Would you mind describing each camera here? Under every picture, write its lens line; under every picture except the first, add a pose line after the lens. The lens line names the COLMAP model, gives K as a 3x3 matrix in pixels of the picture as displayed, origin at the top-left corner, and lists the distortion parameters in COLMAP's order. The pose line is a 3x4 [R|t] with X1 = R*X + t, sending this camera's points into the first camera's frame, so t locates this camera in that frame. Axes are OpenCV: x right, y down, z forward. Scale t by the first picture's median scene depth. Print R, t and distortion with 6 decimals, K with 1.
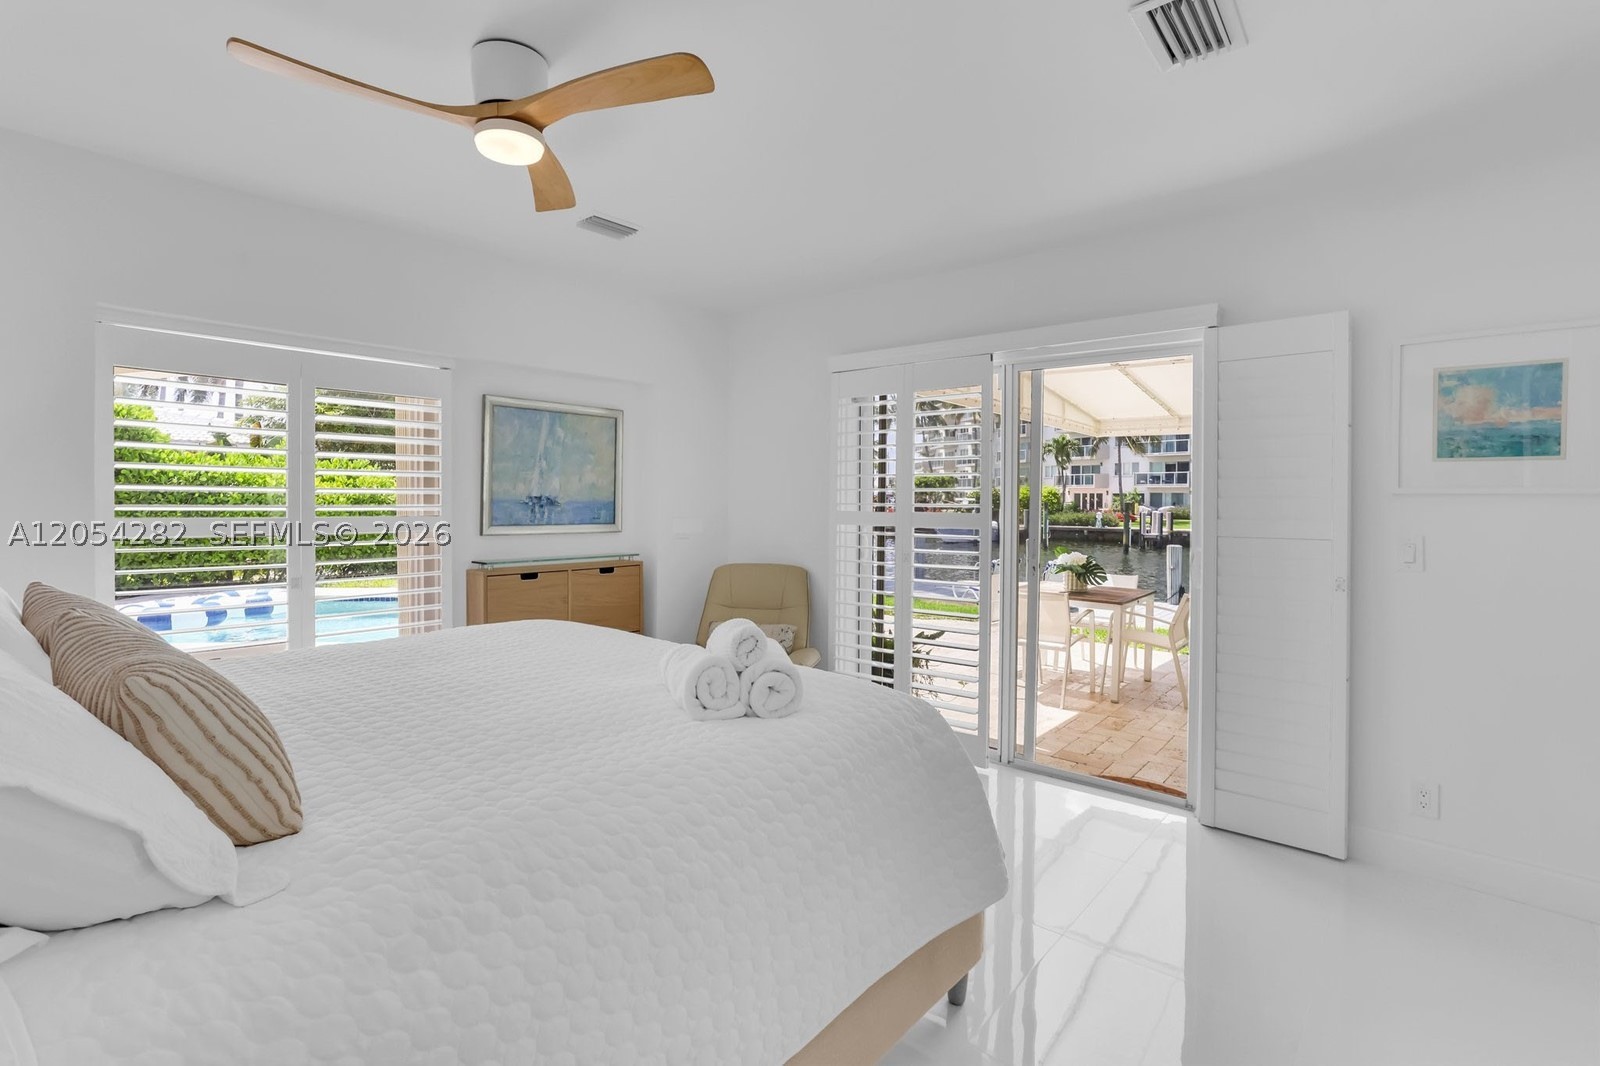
lens RADIAL K [[782.1, 0, 794.6], [0, 782.1, 507.8], [0, 0, 1]] dist [-0.000456, -0.000106]
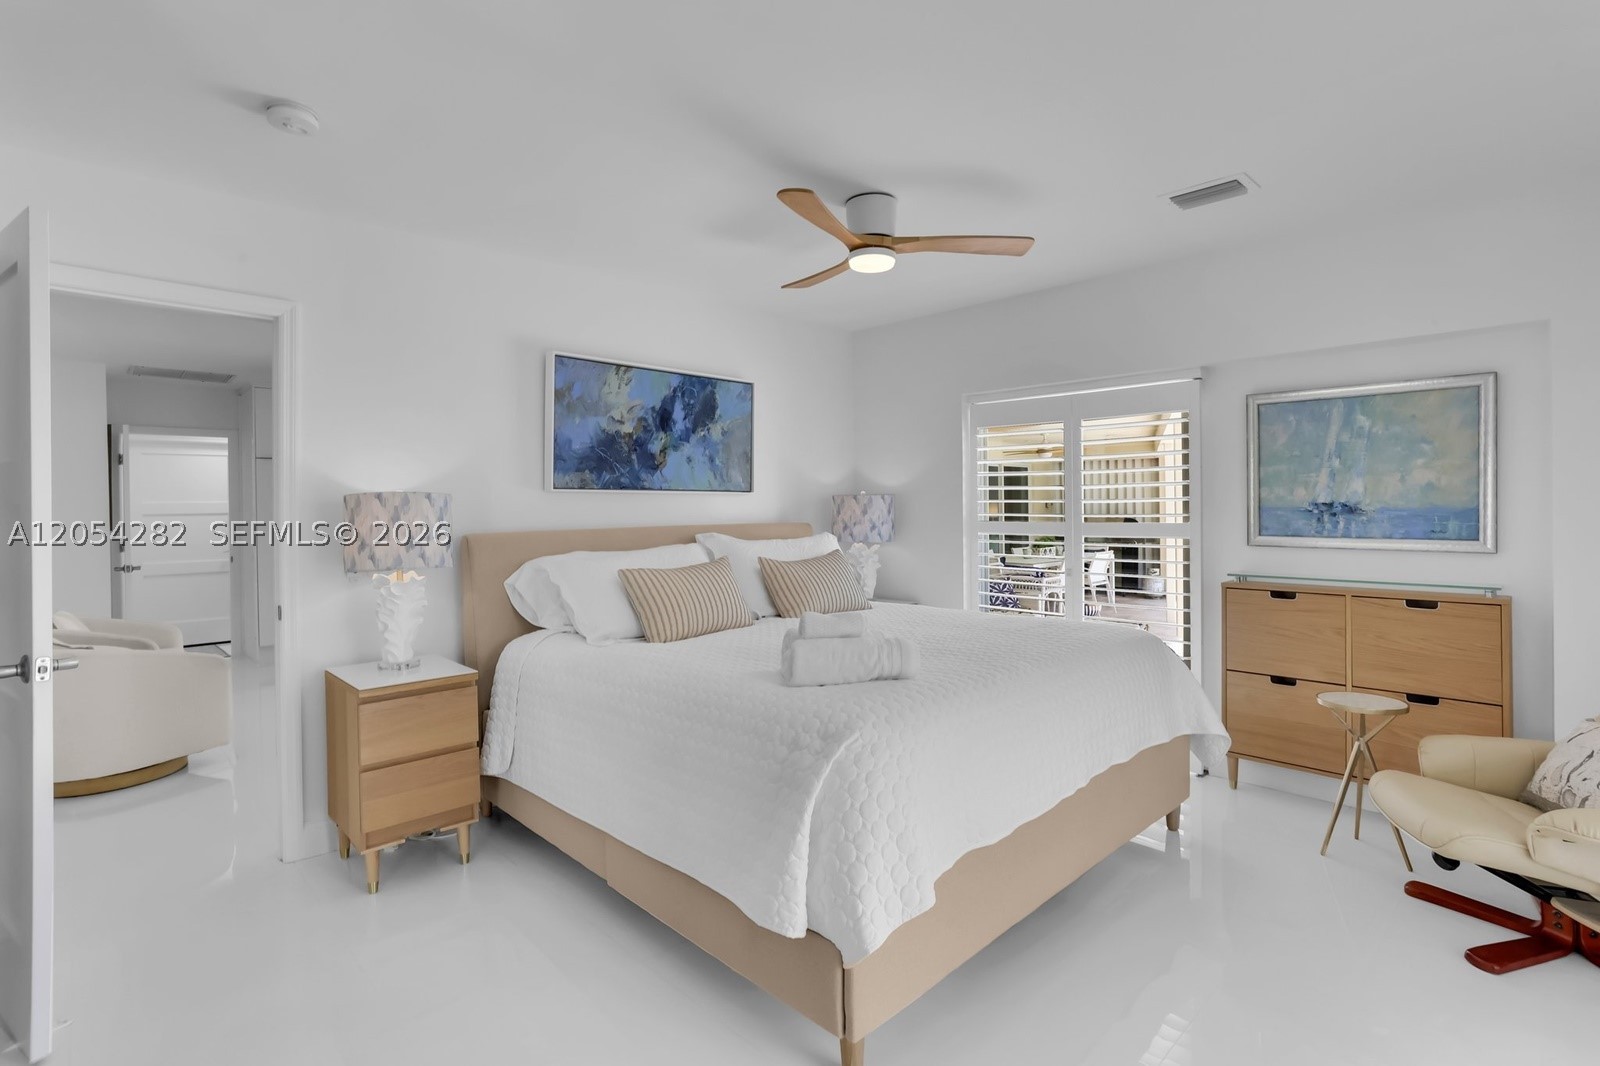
lens RADIAL K [[782.1, 0, 794.6], [0, 782.1, 507.8], [0, 0, 1]] dist [-0.000456, -0.000106]
pose [[-0.113297, -0.002401, -0.993558, 0.559848], [-0.004461, 0.999988, -0.001908, -0.004889], [0.993551, 0.004216, -0.113306, 0.528219]]
